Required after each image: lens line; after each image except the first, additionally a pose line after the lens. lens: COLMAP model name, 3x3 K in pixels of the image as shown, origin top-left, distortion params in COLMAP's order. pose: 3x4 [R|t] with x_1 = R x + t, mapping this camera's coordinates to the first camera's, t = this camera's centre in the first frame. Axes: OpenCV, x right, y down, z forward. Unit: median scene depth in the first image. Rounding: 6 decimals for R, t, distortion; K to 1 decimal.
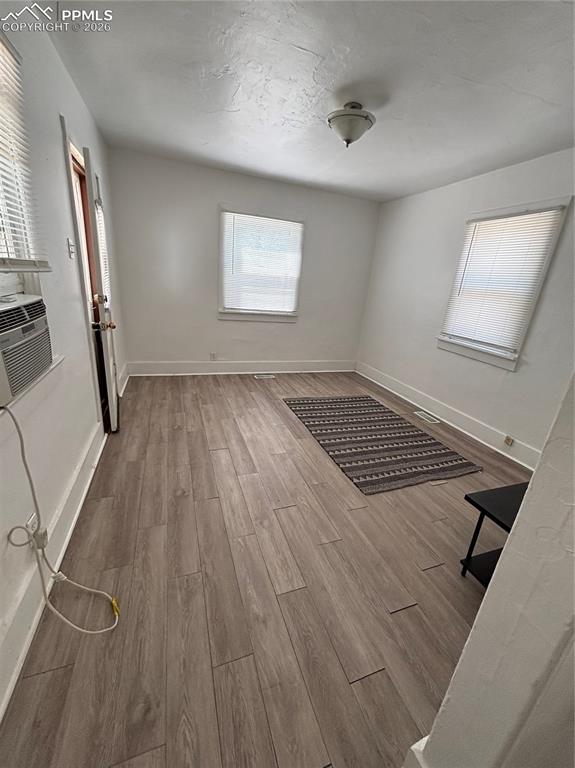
lens RADIAL K [[310.2, 0, 287.5], [0, 310.2, 384.0], [0, 0, 1]] dist [-0.001637, 0.000350]
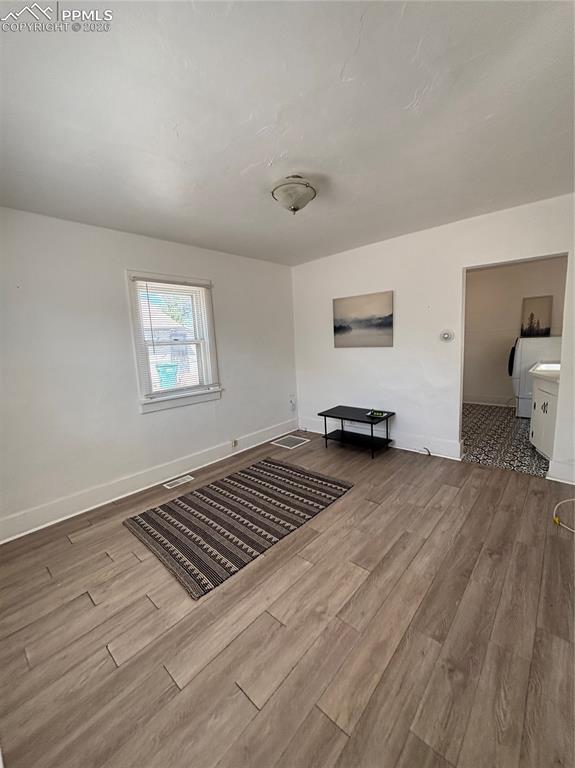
lens RADIAL K [[310.2, 0, 287.5], [0, 310.2, 384.0], [0, 0, 1]] dist [-0.001637, 0.000350]
pose [[-0.478764, -0.191035, 0.856908, -0.559302], [0.286476, 0.888623, 0.358163, -0.494660], [-0.829889, 0.416959, -0.370714, 1.221322]]
